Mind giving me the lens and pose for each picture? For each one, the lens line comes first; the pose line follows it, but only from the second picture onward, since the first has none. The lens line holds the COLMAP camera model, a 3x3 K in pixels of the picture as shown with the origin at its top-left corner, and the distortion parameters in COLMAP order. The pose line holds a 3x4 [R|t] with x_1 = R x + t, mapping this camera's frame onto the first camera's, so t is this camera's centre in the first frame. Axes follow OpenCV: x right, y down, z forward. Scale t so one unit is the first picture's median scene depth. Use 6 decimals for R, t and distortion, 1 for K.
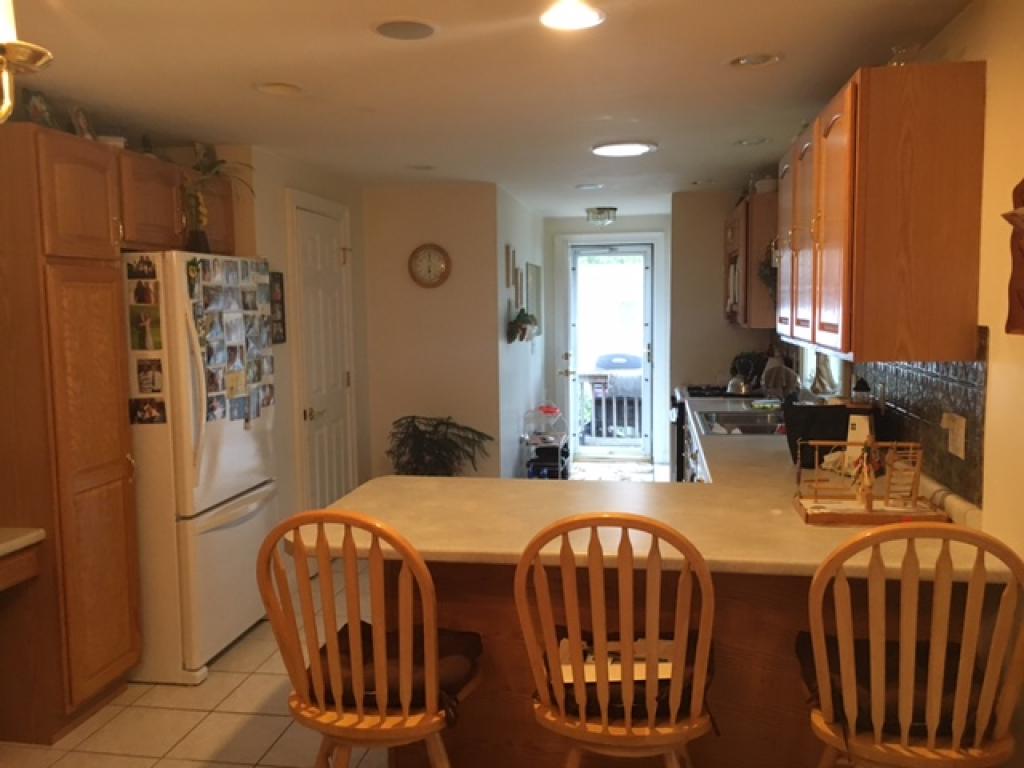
lens RADIAL K [[873.5, 0, 528.1], [0, 873.5, 393.3], [0, 0, 1]] dist [0.061814, -0.086866]
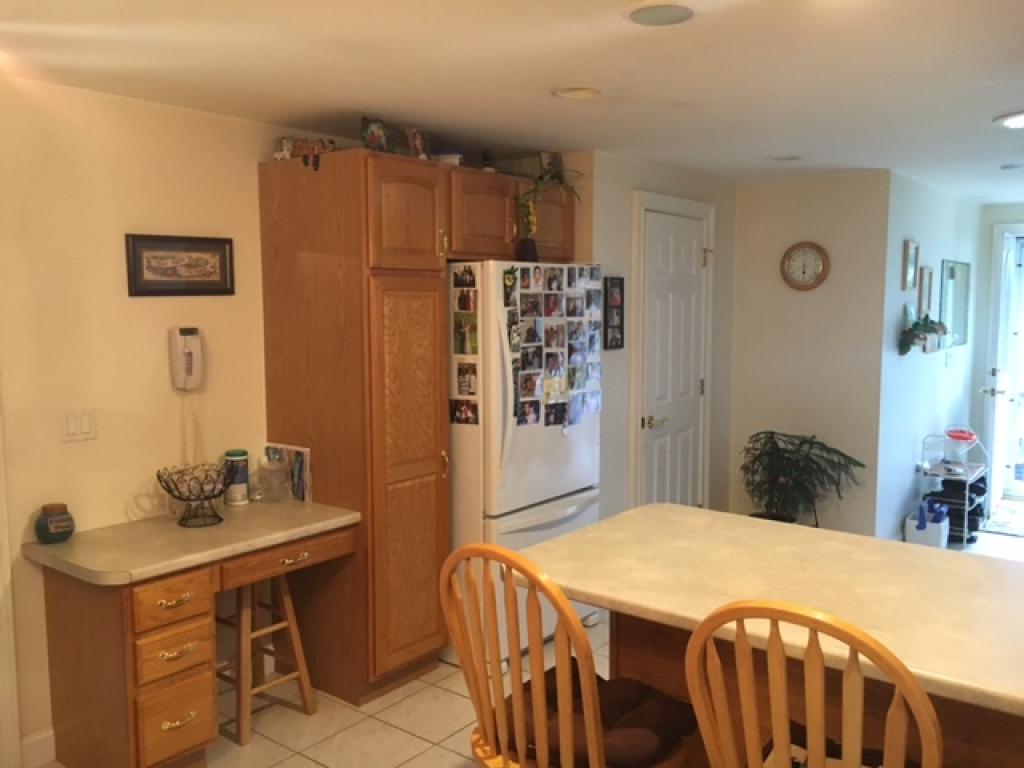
lens RADIAL K [[873.5, 0, 515.3], [0, 873.5, 389.8], [0, 0, 1]] dist [0.061814, -0.086866]
pose [[0.866634, 0.061569, -0.495130, 0.134632], [-0.060128, 0.998012, 0.018859, -0.028319], [0.495307, 0.013428, 0.868614, 0.110169]]
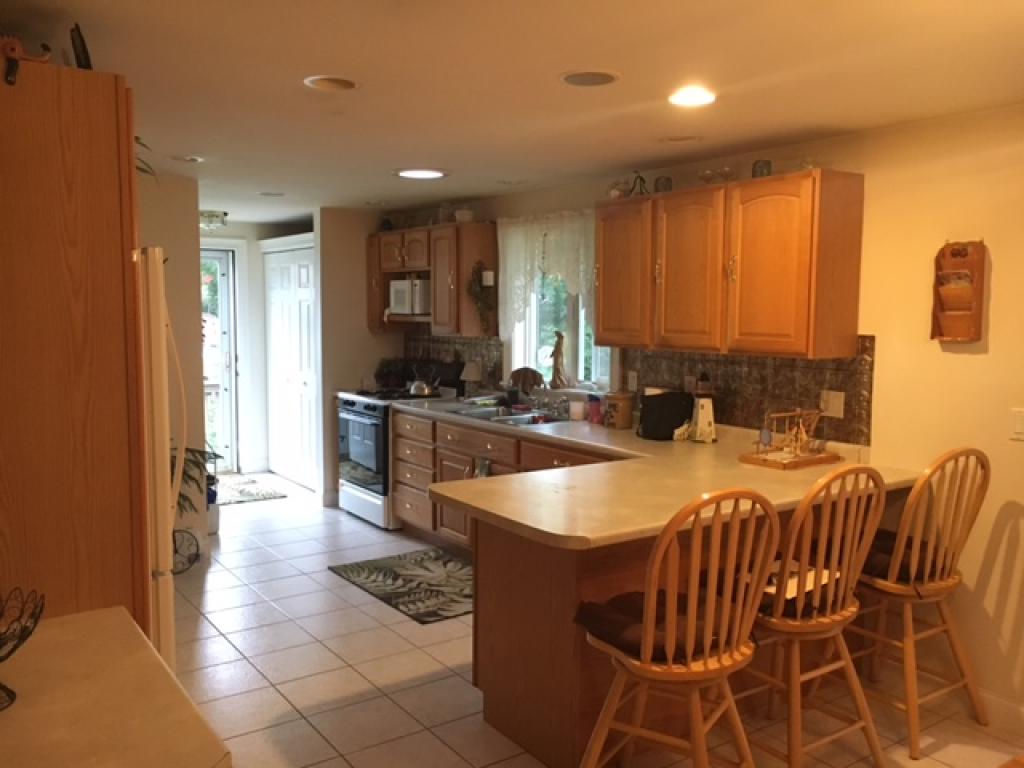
lens RADIAL K [[873.5, 0, 505.2], [0, 873.5, 375.9], [0, 0, 1]] dist [0.061814, -0.086866]
pose [[0.733857, -0.039926, 0.678129, -0.685572], [0.056756, 0.998385, -0.002639, -0.021421], [-0.676929, 0.040424, 0.734938, 0.159100]]
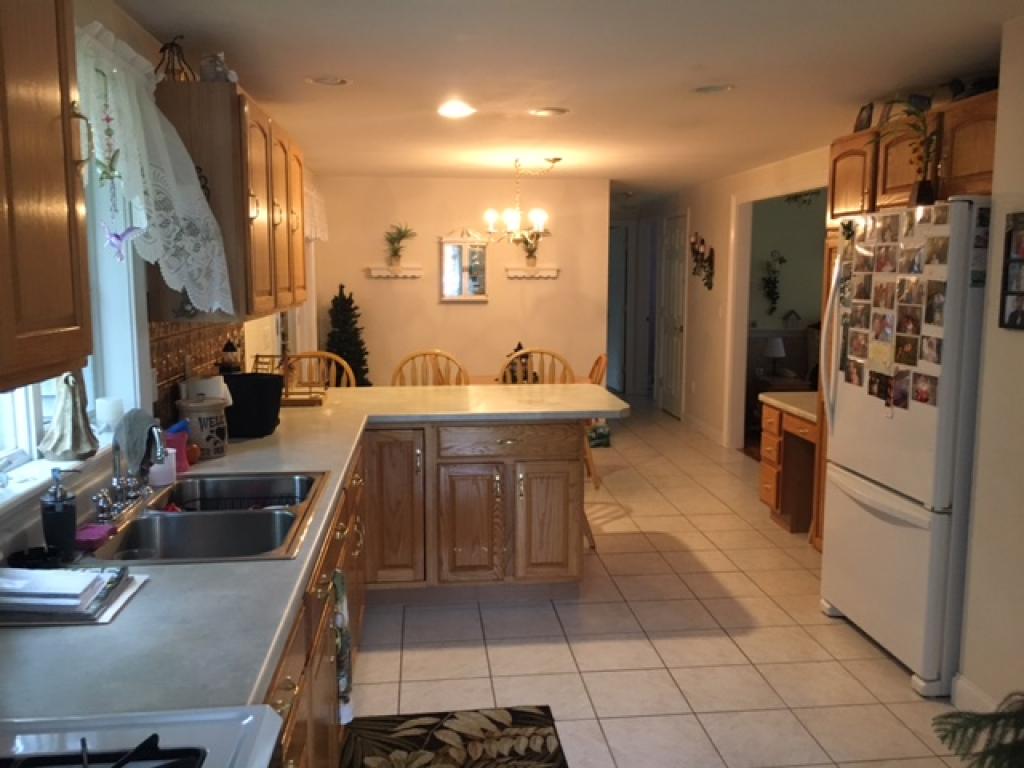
lens RADIAL K [[873.5, 0, 511.8], [0, 873.5, 384.0], [0, 0, 1]] dist [0.061814, -0.086866]
pose [[-0.968748, 0.044343, -0.244051, 0.256004], [-0.013727, 0.972799, 0.231245, -0.194037], [0.247667, 0.227369, -0.941788, 1.848417]]
